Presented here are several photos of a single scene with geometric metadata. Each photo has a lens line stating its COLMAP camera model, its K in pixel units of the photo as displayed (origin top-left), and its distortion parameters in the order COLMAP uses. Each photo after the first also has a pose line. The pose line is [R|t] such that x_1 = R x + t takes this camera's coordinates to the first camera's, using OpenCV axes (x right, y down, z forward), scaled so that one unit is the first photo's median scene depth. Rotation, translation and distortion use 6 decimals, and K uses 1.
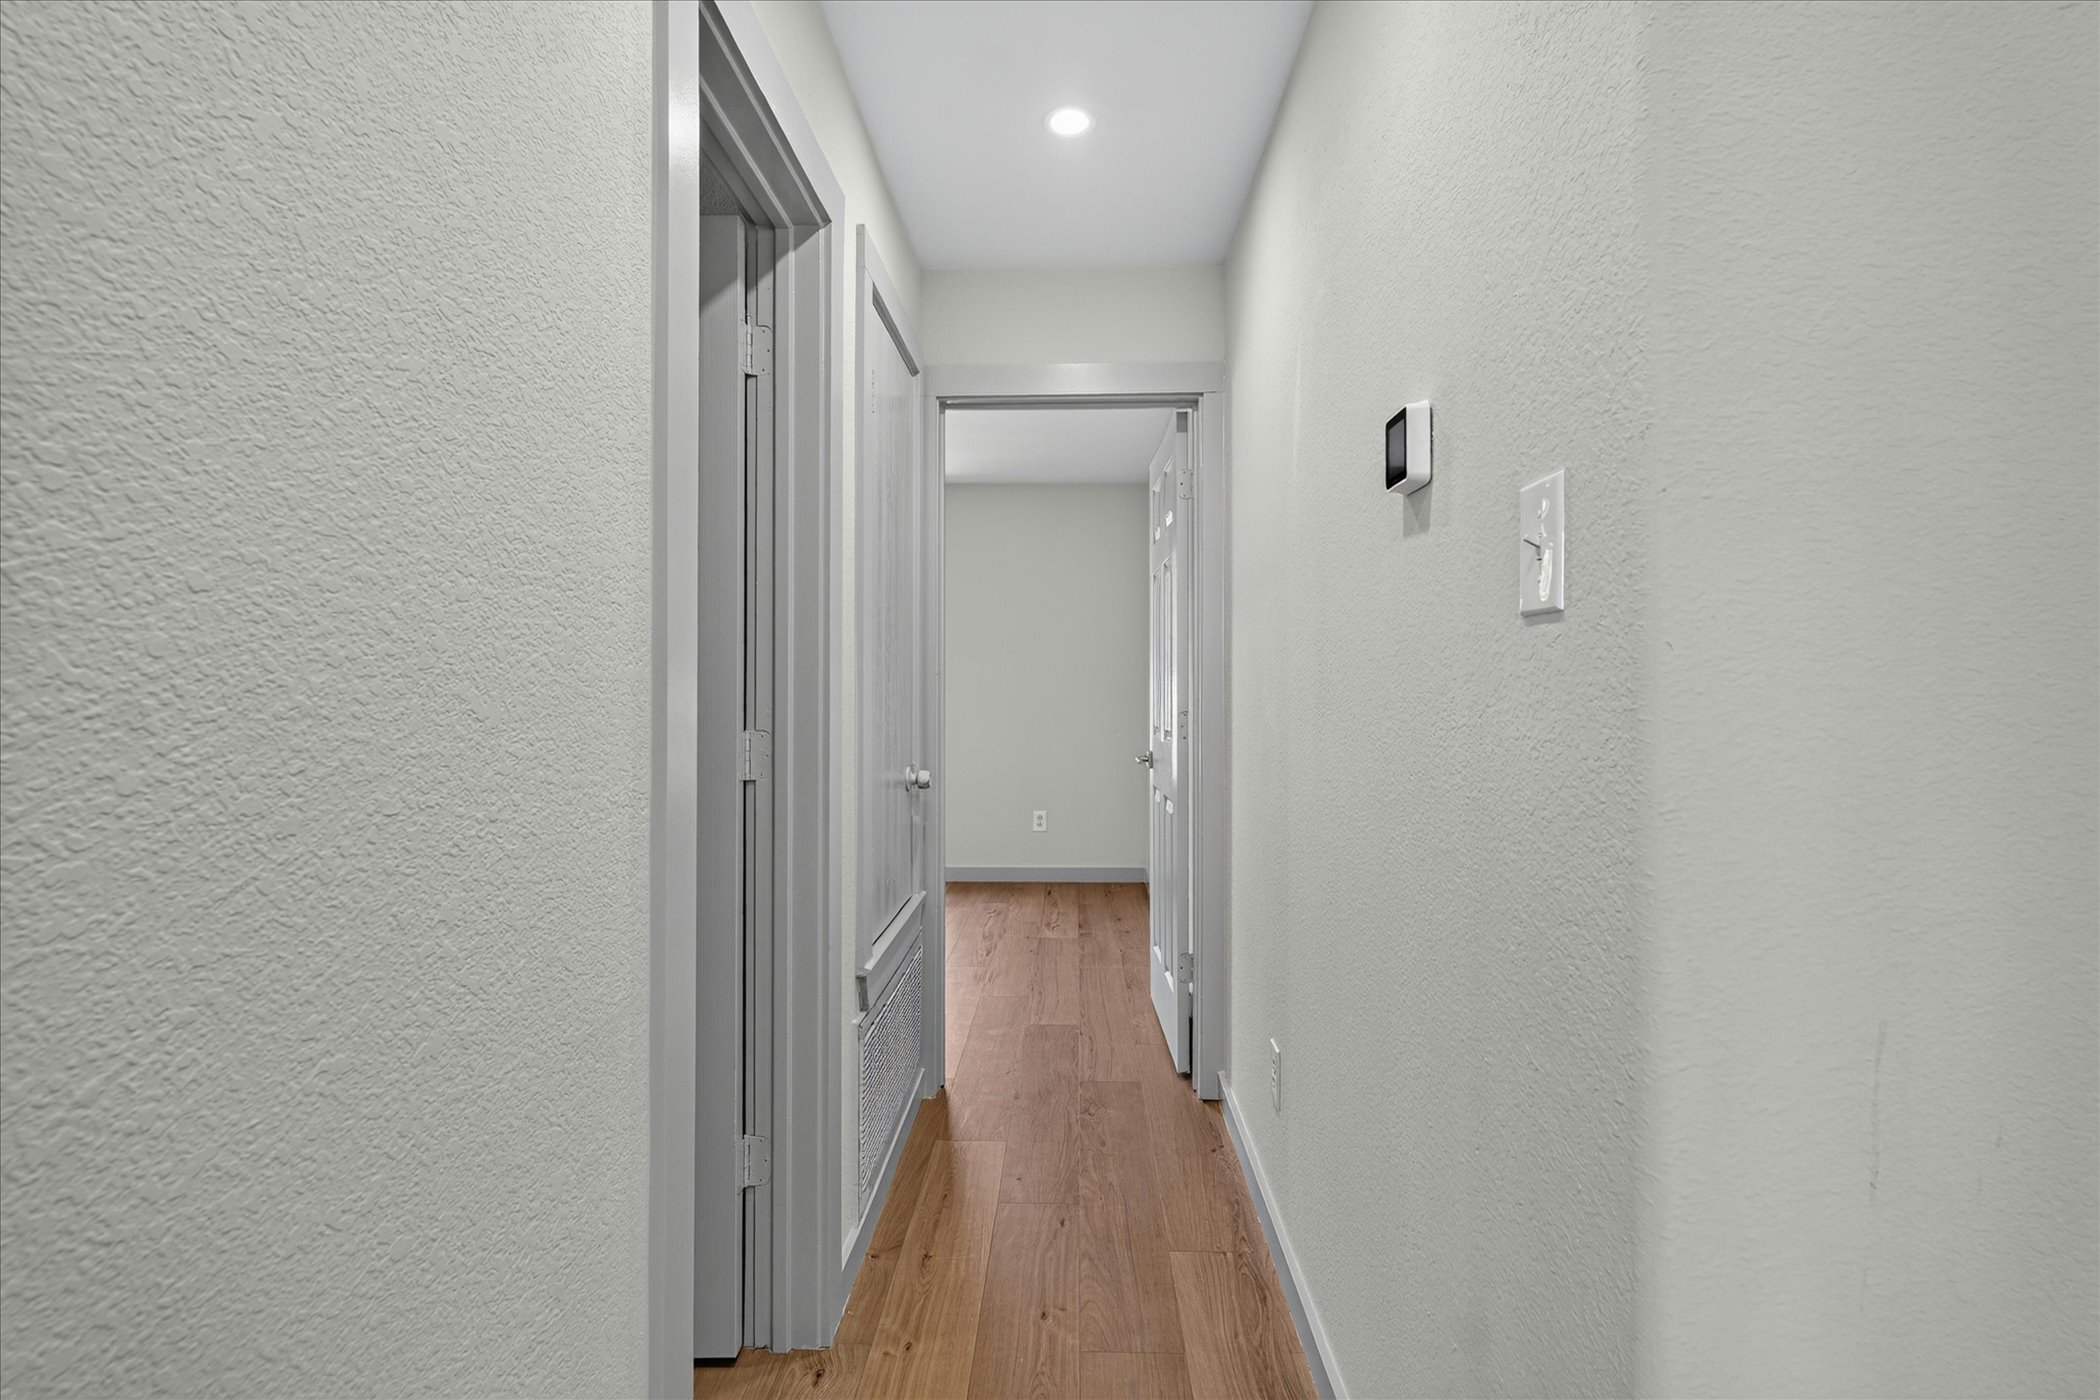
lens RADIAL K [[983.6, 0, 1039.9], [0, 983.6, 714.1], [0, 0, 1]] dist [0.003782, -0.000026]
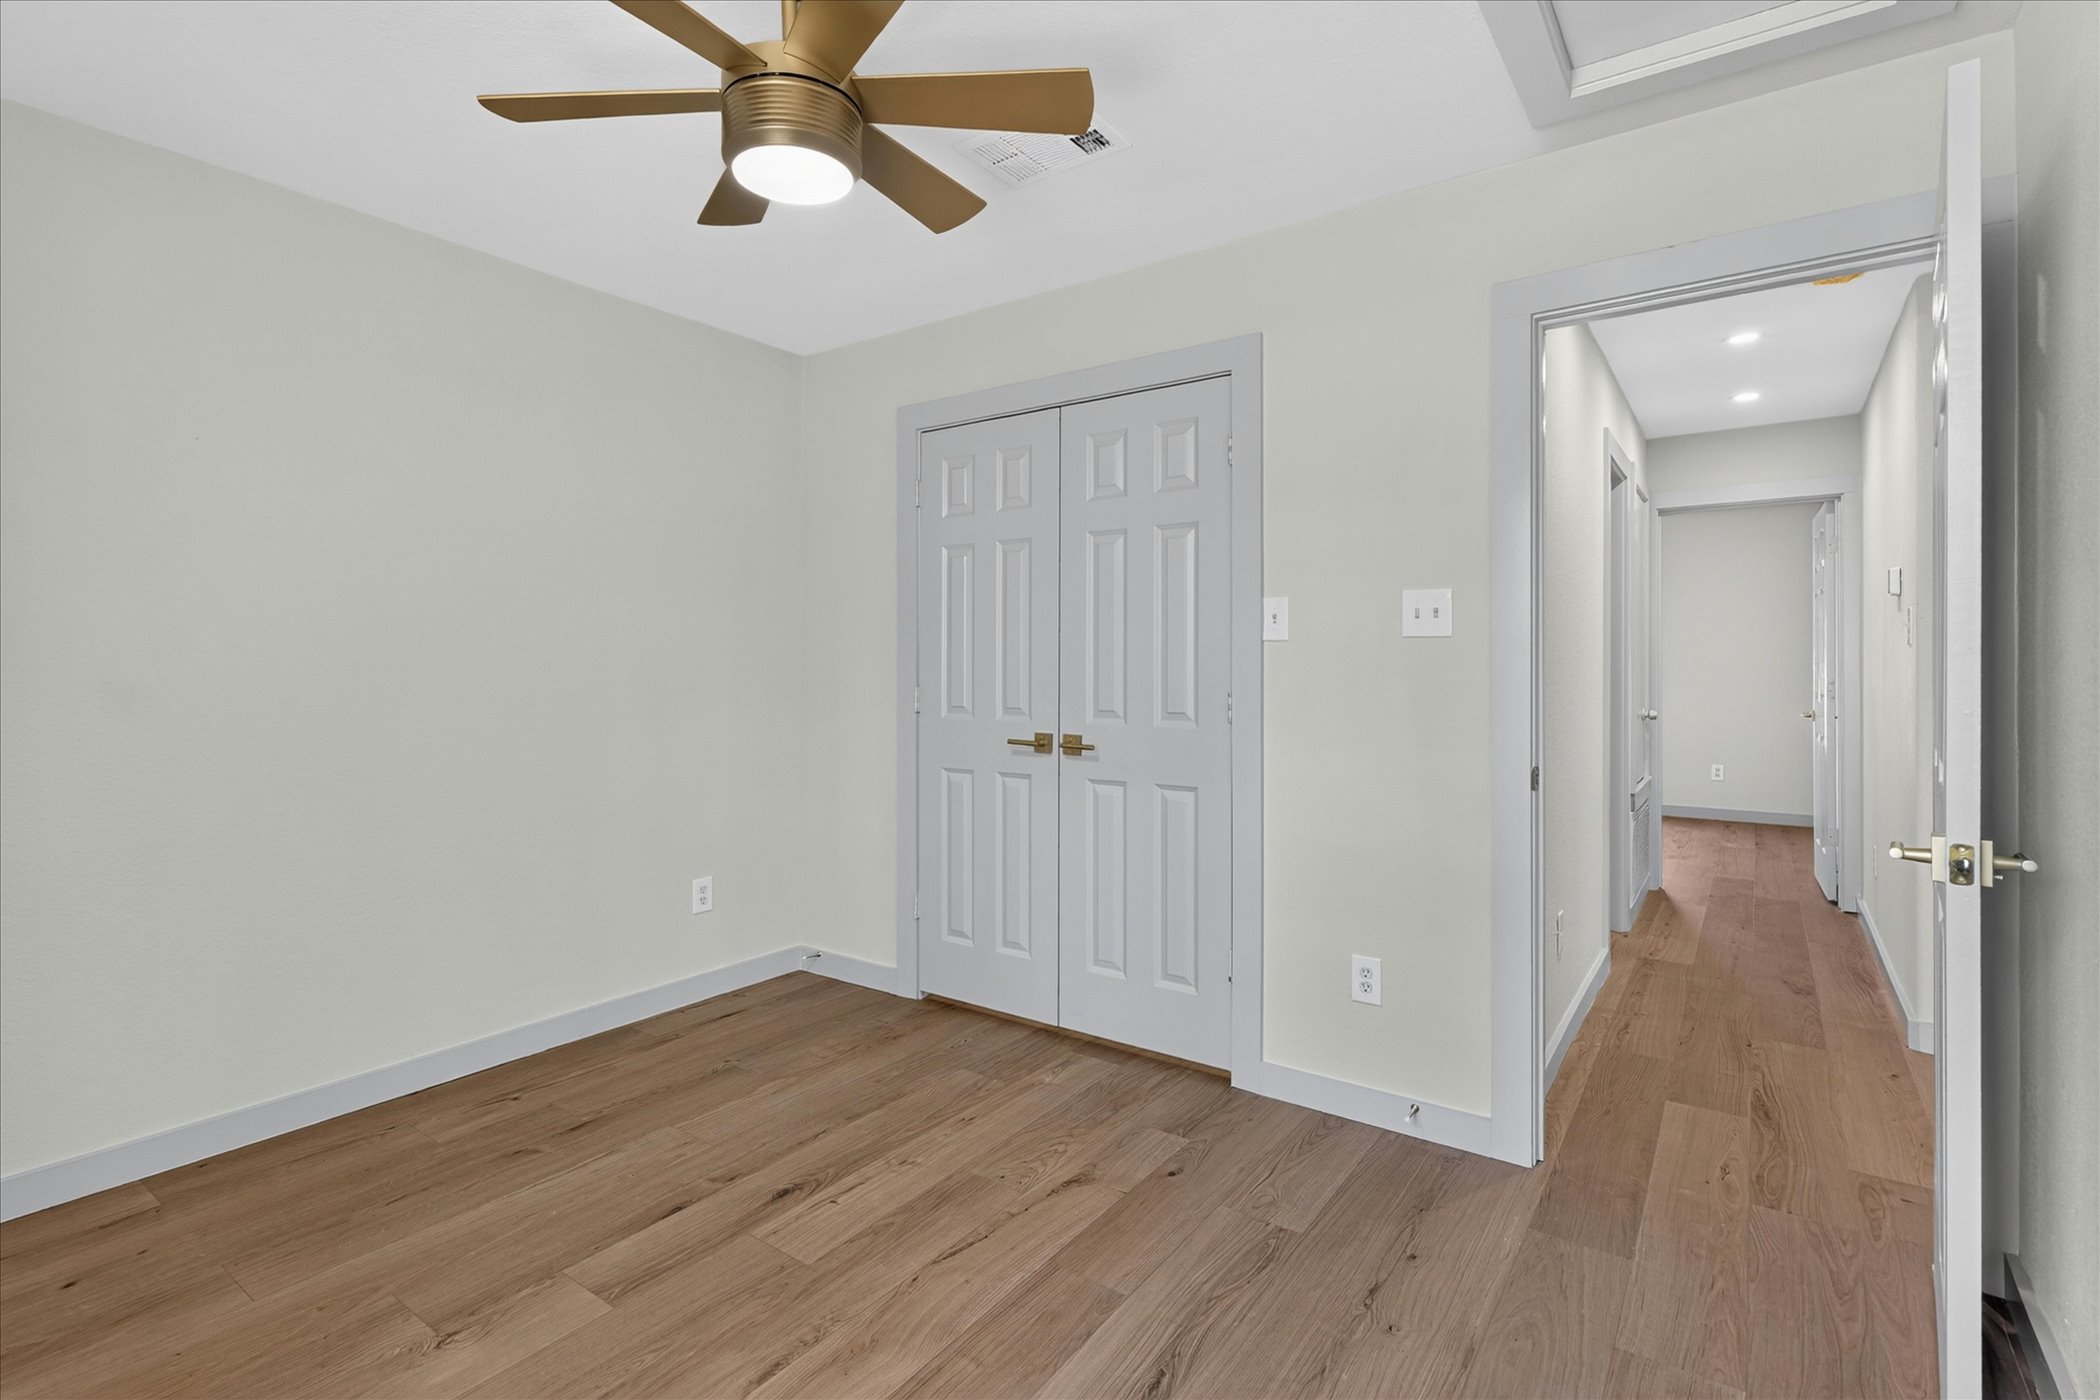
lens RADIAL K [[1013.5, 0, 1059.1], [0, 1013.5, 668.3], [0, 0, 1]] dist [0.024264, 0.000402]
pose [[0.846517, 0.001037, -0.532361, -0.032733], [-0.014486, 0.999673, -0.021087, 0.030267], [0.532165, 0.025562, 0.846255, -1.151398]]
